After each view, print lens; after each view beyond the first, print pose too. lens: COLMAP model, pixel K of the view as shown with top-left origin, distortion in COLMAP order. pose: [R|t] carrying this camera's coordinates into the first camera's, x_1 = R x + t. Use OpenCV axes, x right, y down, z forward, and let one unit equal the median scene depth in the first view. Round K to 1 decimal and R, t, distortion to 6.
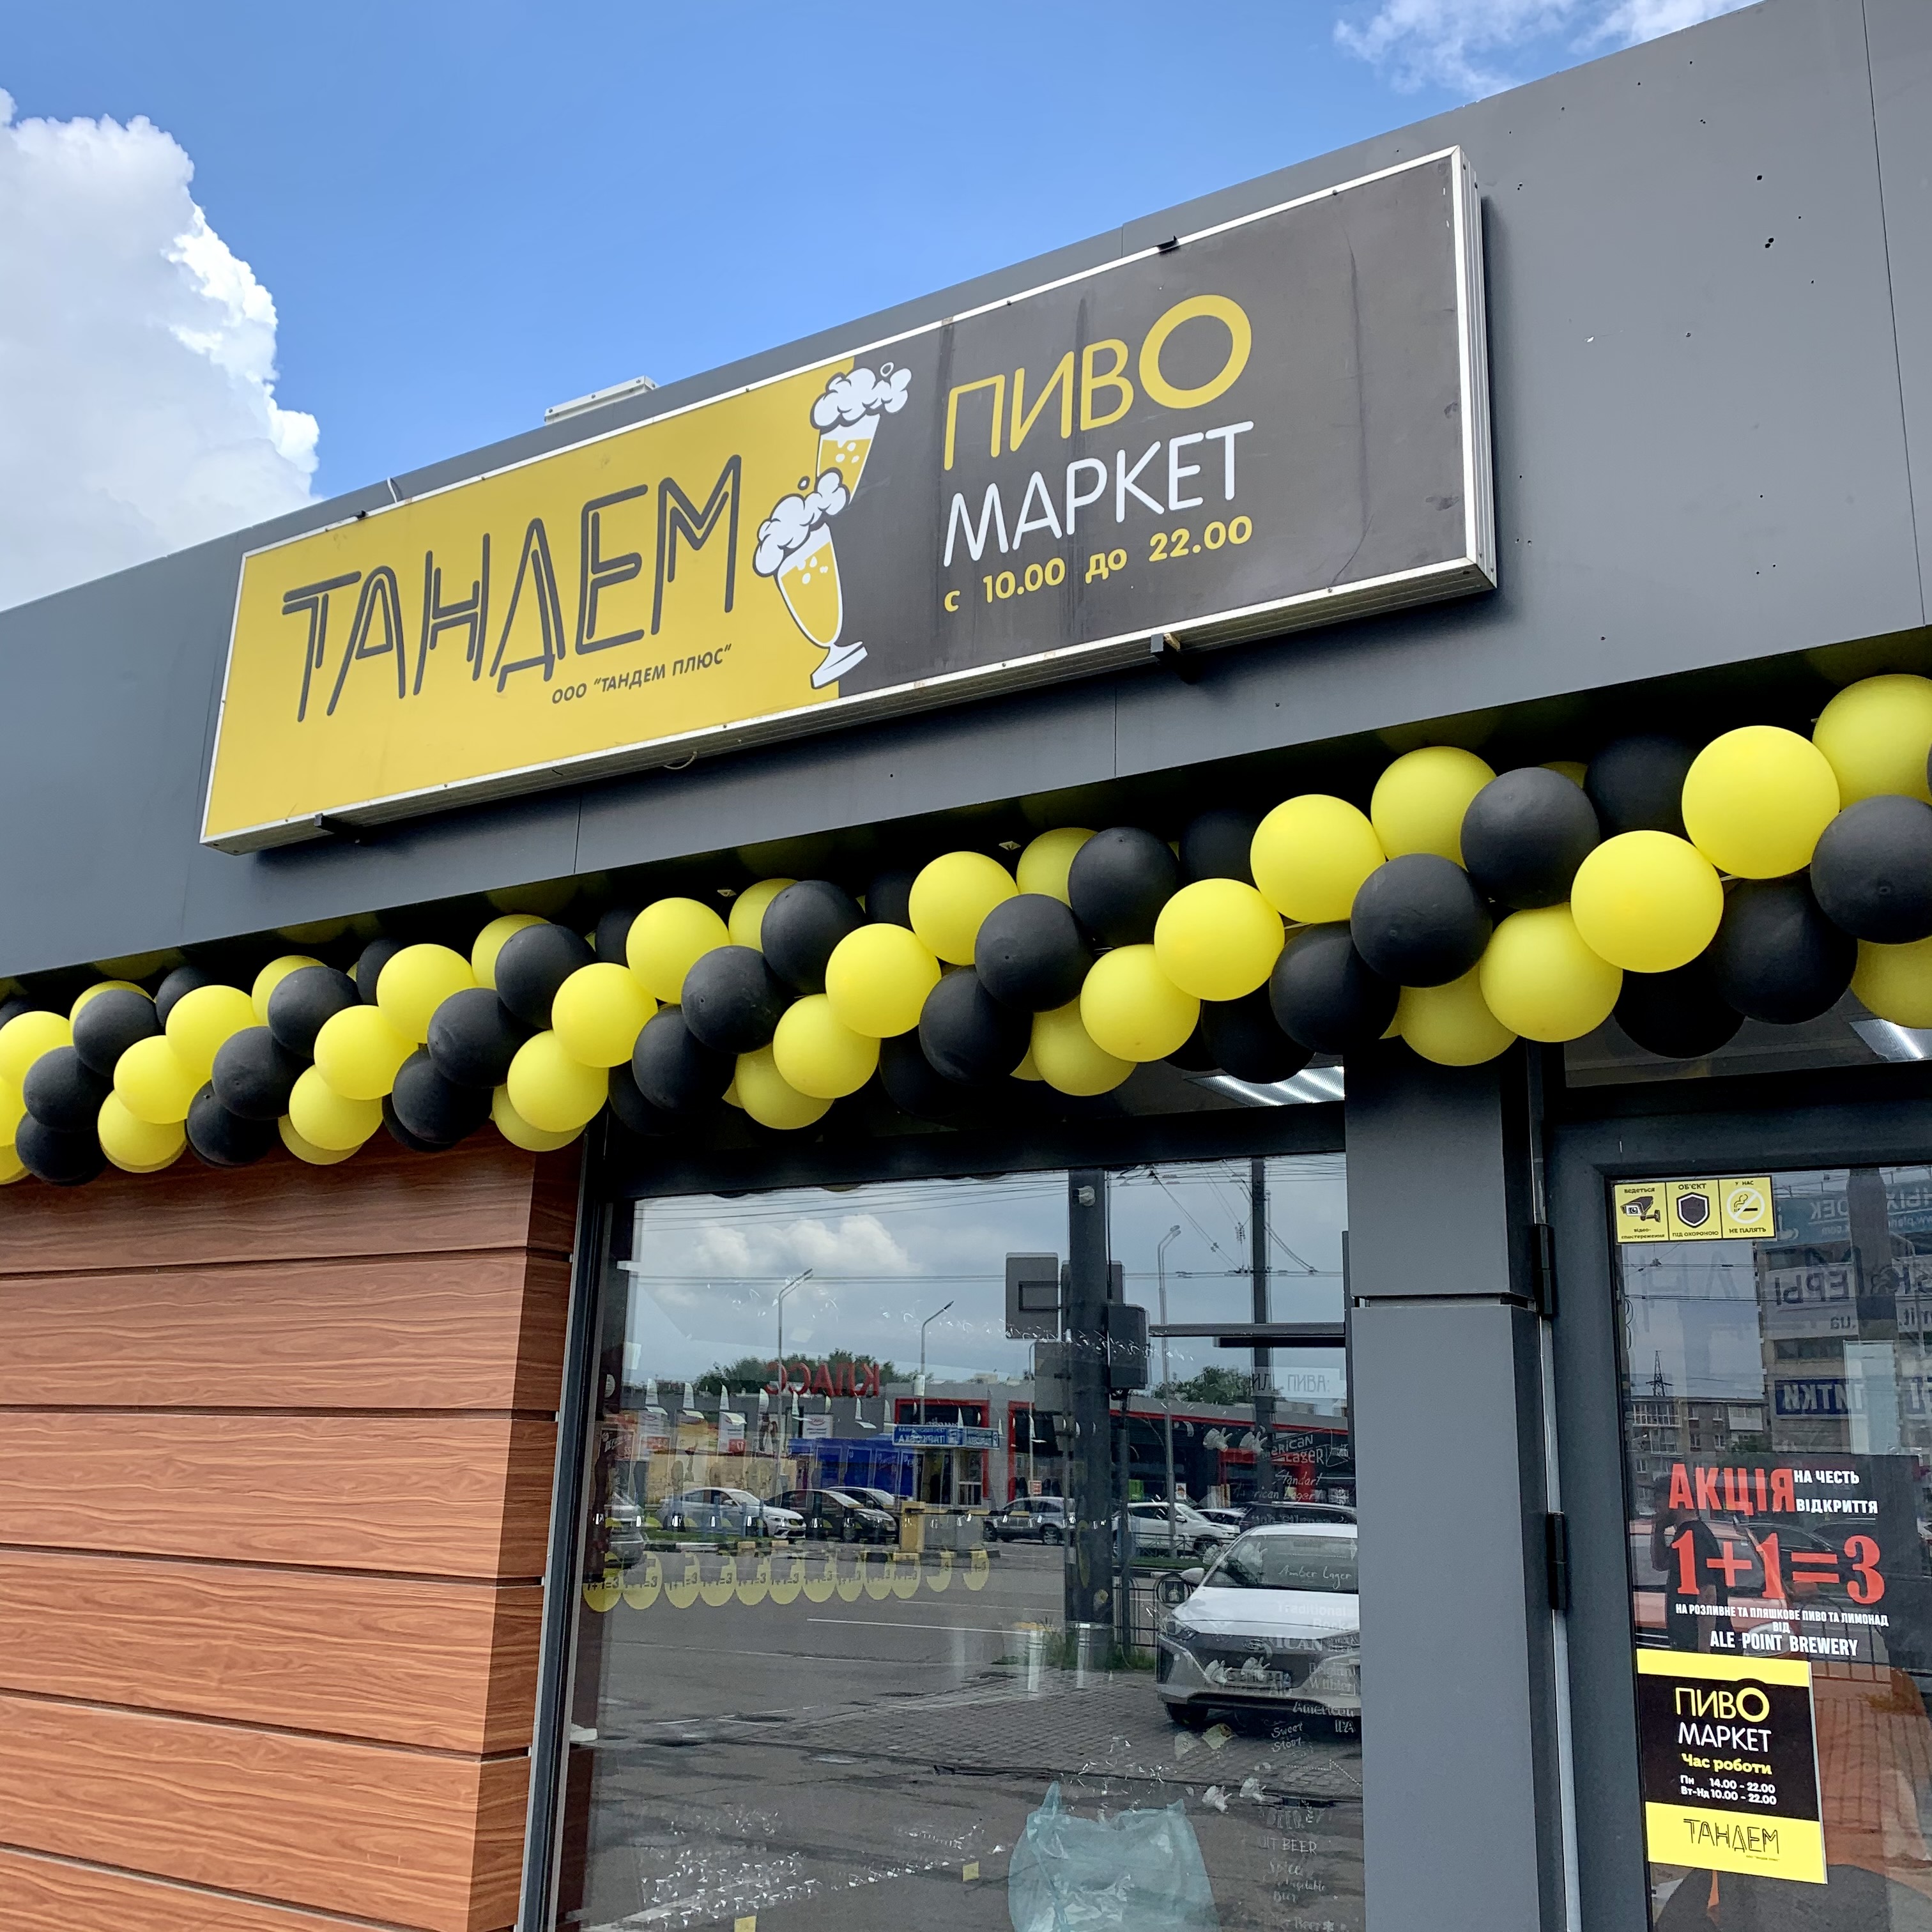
lens RADIAL K [[2021.7, 0, 966.0], [0, 2021.7, 966.0], [0, 0, 1]] dist [0.110110, -0.205365]
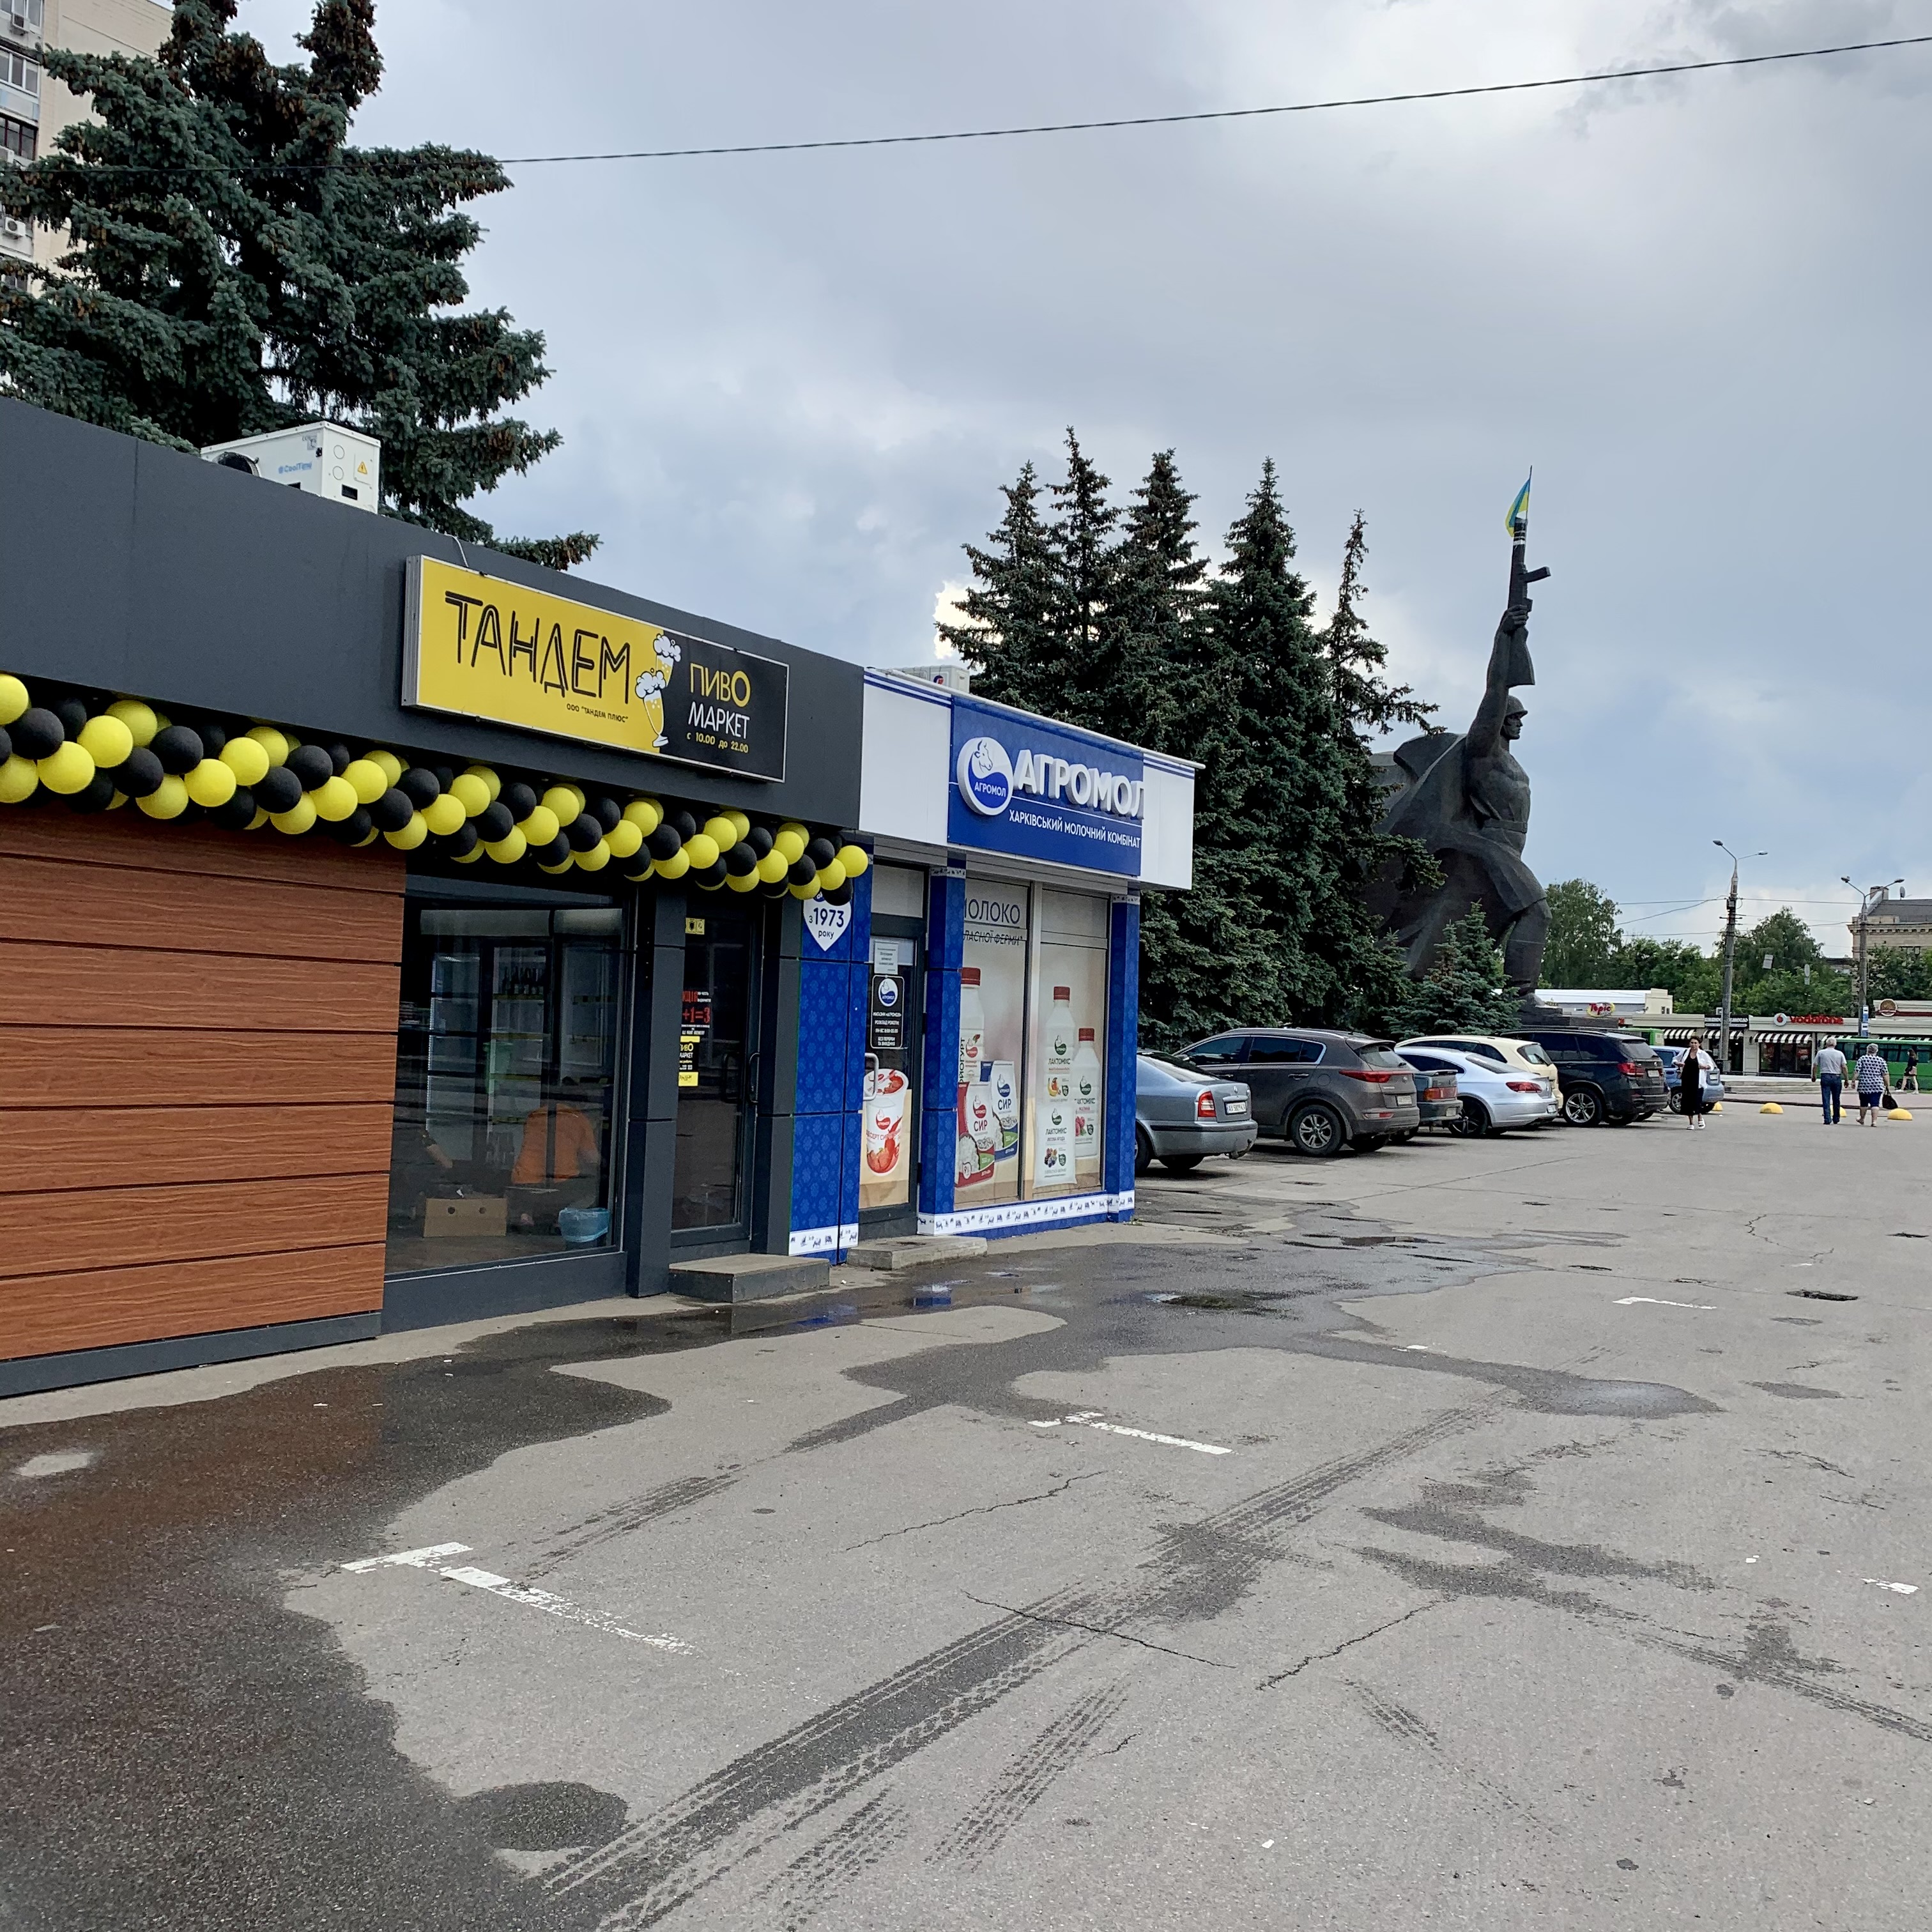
lens RADIAL K [[2021.7, 0, 966.0], [0, 2021.7, 966.0], [0, 0, 1]] dist [0.110110, -0.205365]
pose [[-0.041255, -0.006432, 0.999128, -2.774531], [-0.286421, 0.958087, -0.005659, 0.053401], [-0.957215, -0.286405, -0.041368, 0.517832]]
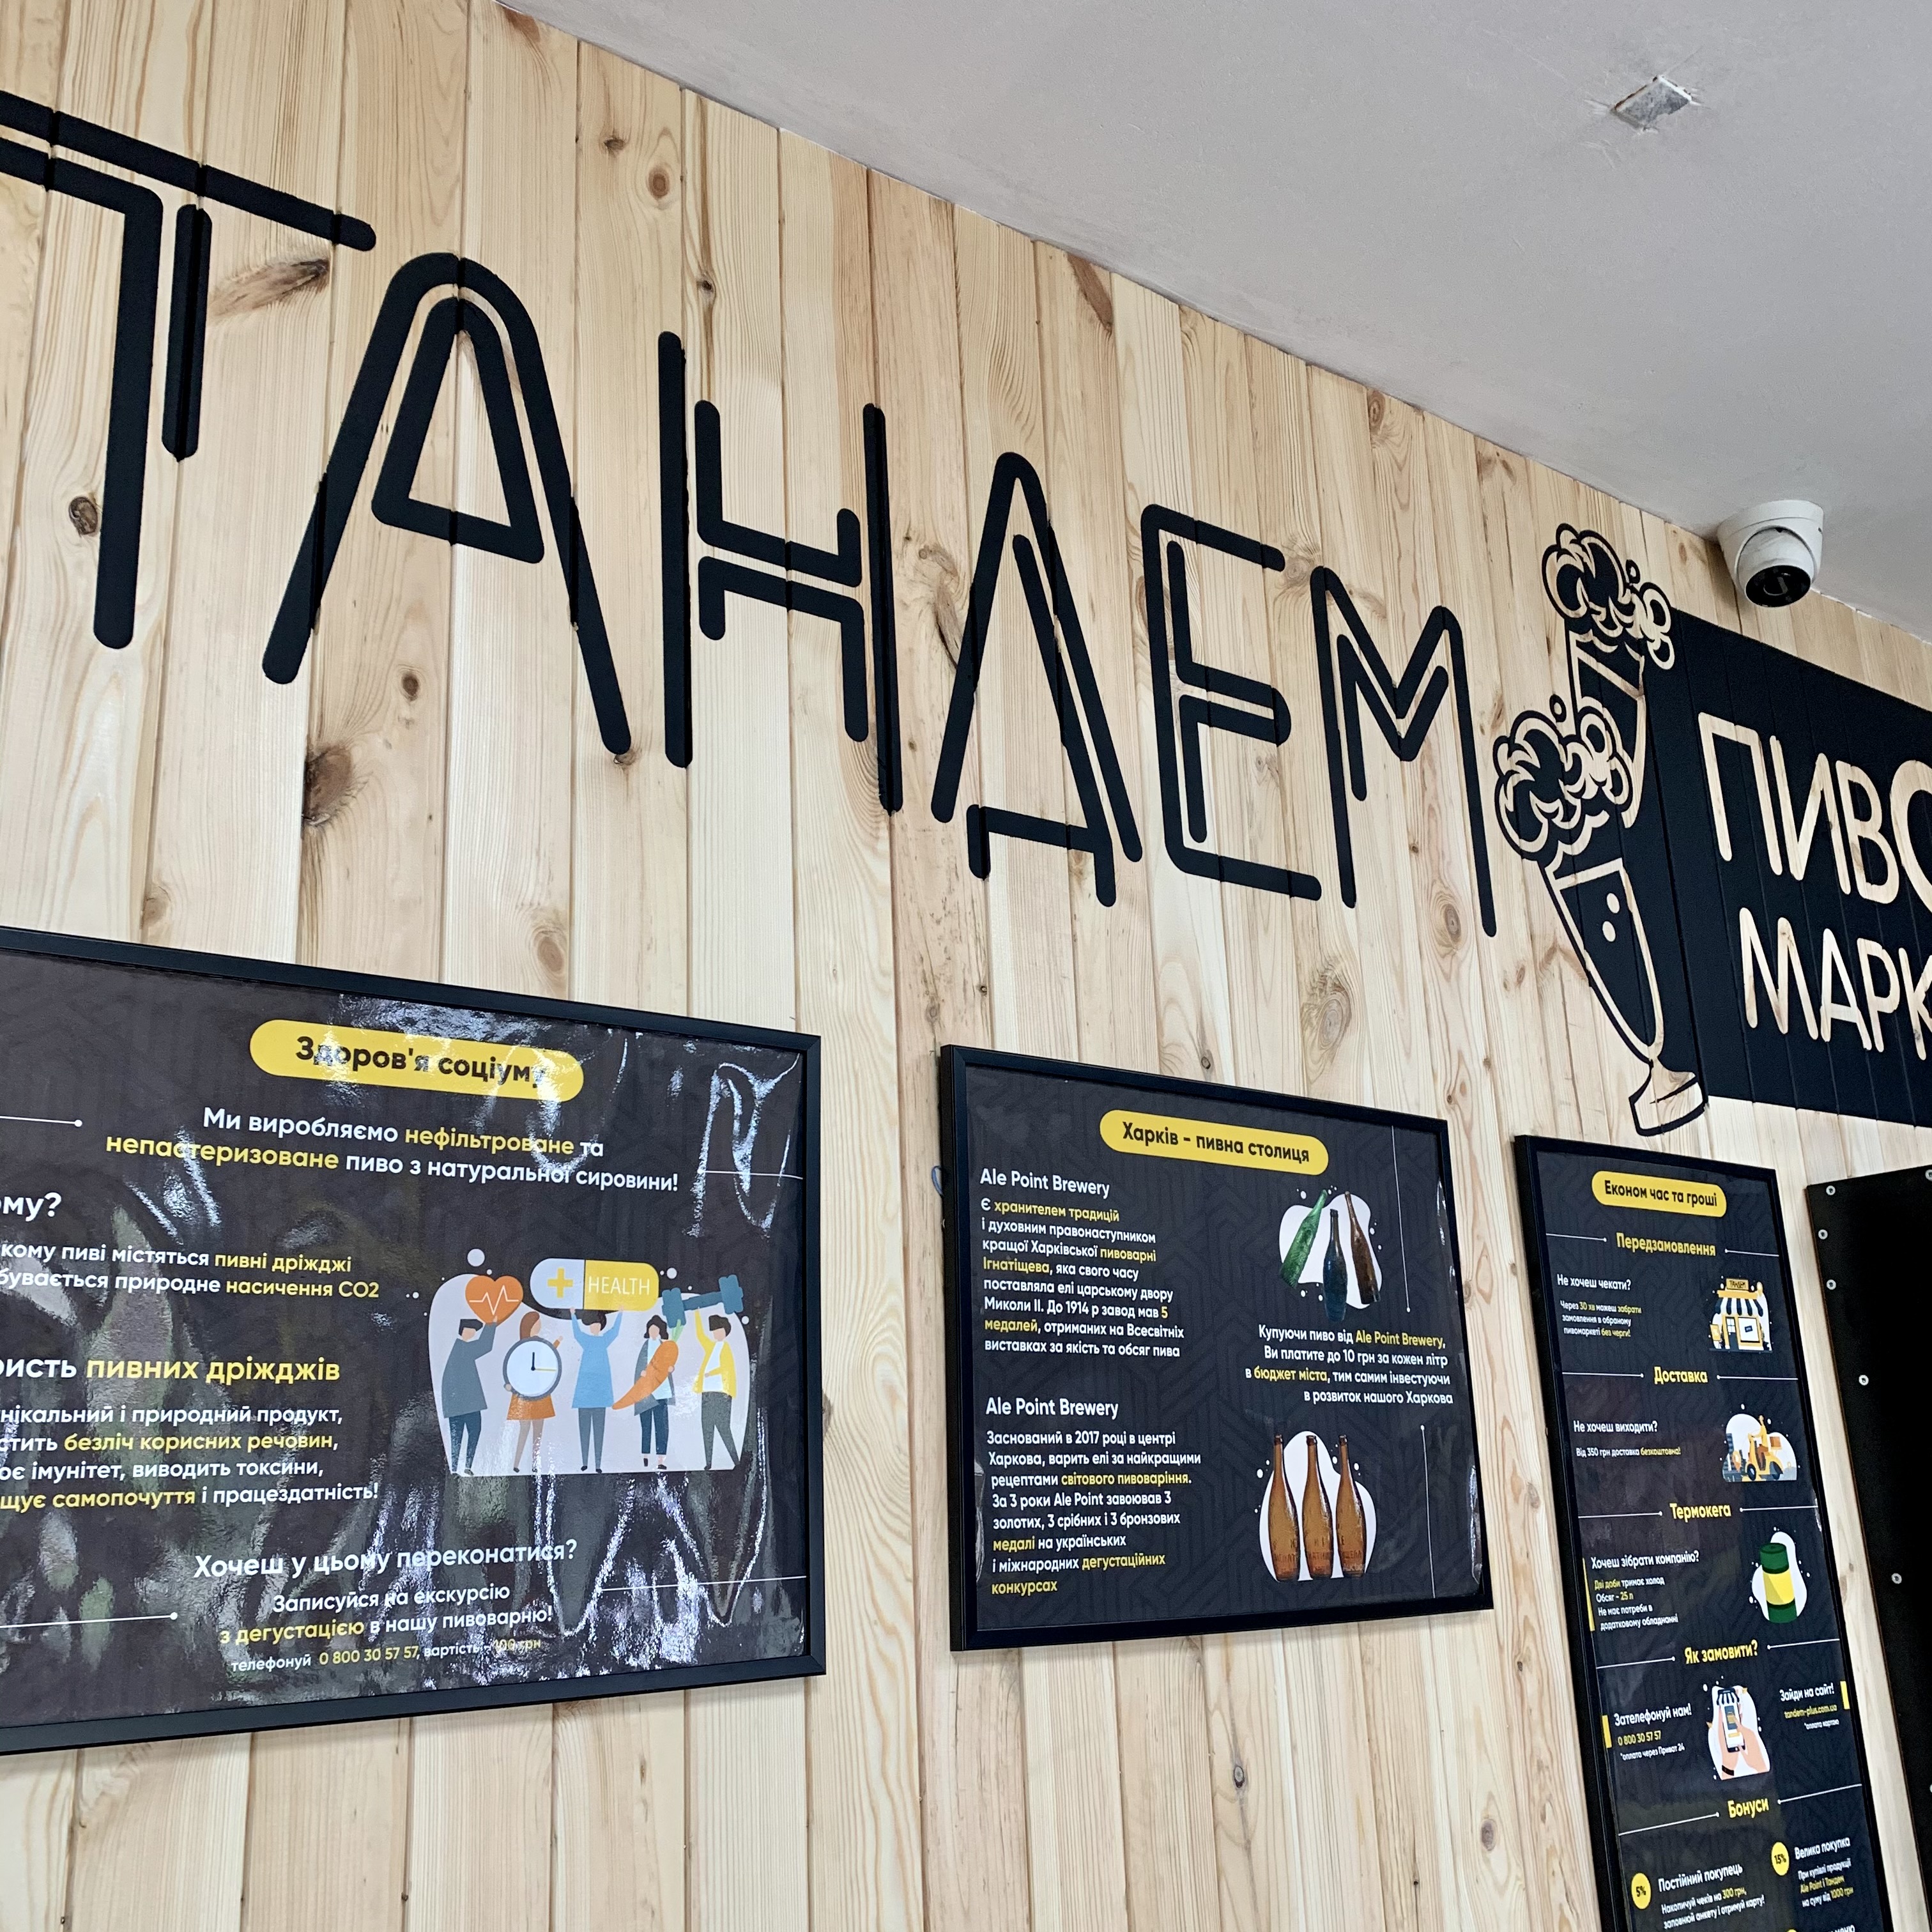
lens RADIAL K [[1873.2, 0, 966.0], [0, 1873.2, 966.0], [0, 0, 1]] dist [-0.128067, 0.001945]
pose [[0.329300, 0.201024, 0.922578, -0.533177], [-0.172077, 0.973489, -0.150696, -0.070536], [-0.928413, -0.109131, 0.355161, 0.892487]]
